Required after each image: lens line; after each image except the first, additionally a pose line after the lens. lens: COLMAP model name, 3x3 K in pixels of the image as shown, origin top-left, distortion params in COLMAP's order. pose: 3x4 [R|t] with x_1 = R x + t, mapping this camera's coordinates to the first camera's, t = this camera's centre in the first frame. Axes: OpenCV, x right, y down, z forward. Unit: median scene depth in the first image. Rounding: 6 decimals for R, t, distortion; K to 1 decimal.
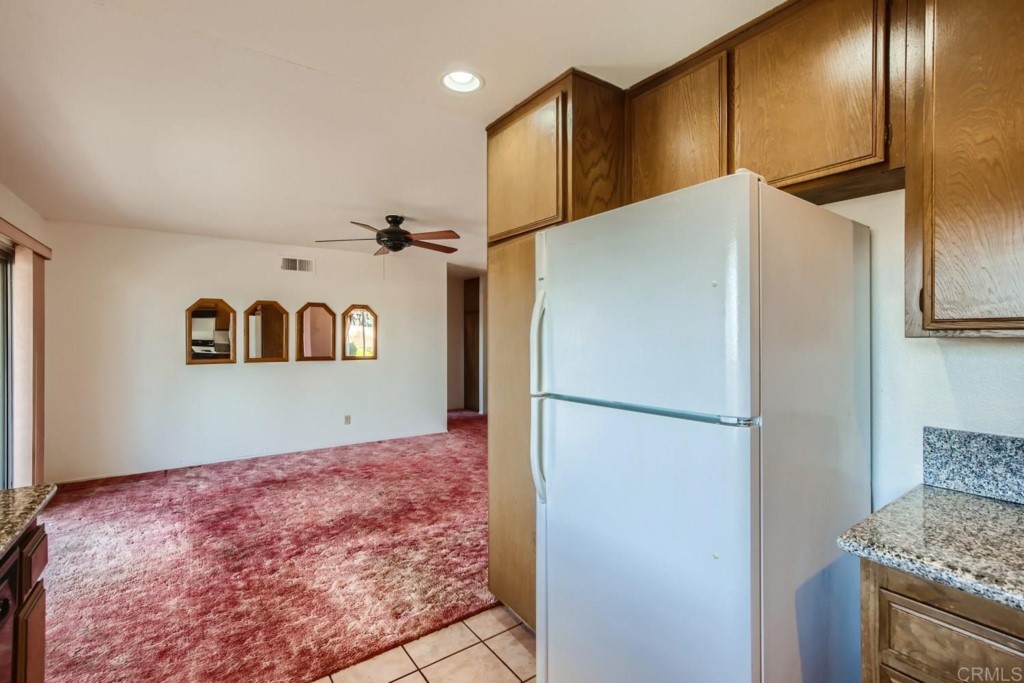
lens RADIAL K [[463.6, 0, 518.5], [0, 463.6, 337.0], [0, 0, 1]] dist [-0.003251, 0.003568]
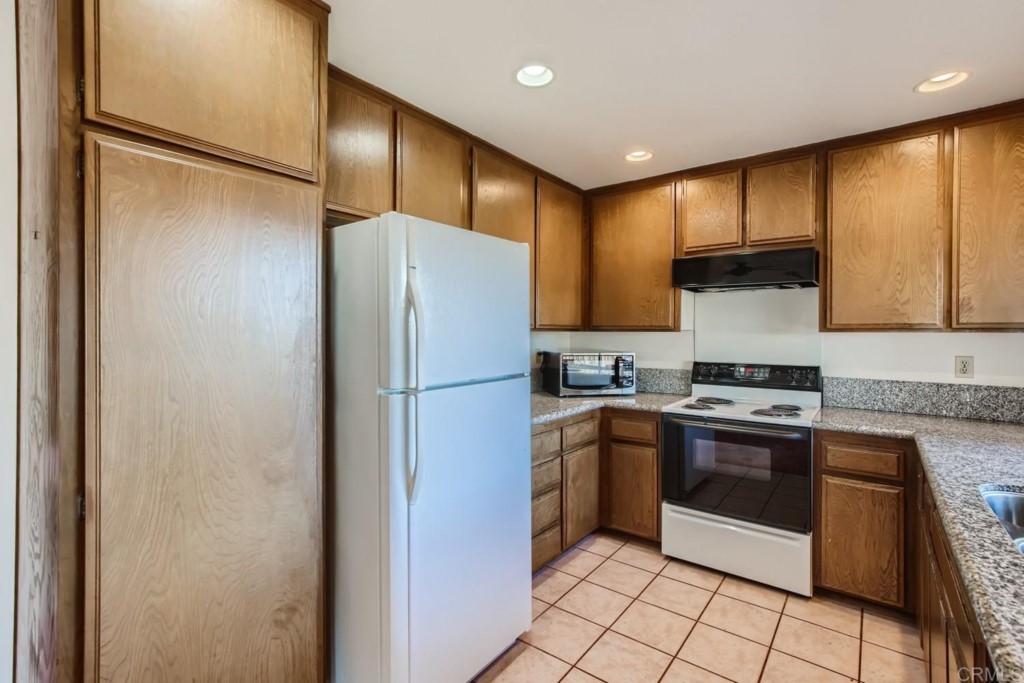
lens RADIAL K [[464.8, 0, 516.5], [0, 464.8, 333.6], [0, 0, 1]] dist [-0.000994, 0.001152]
pose [[-0.282249, -0.001660, 0.959340, -0.457539], [-0.003086, 0.999995, 0.000823, 0.004078], [-0.959336, -0.002729, -0.282252, 0.532292]]
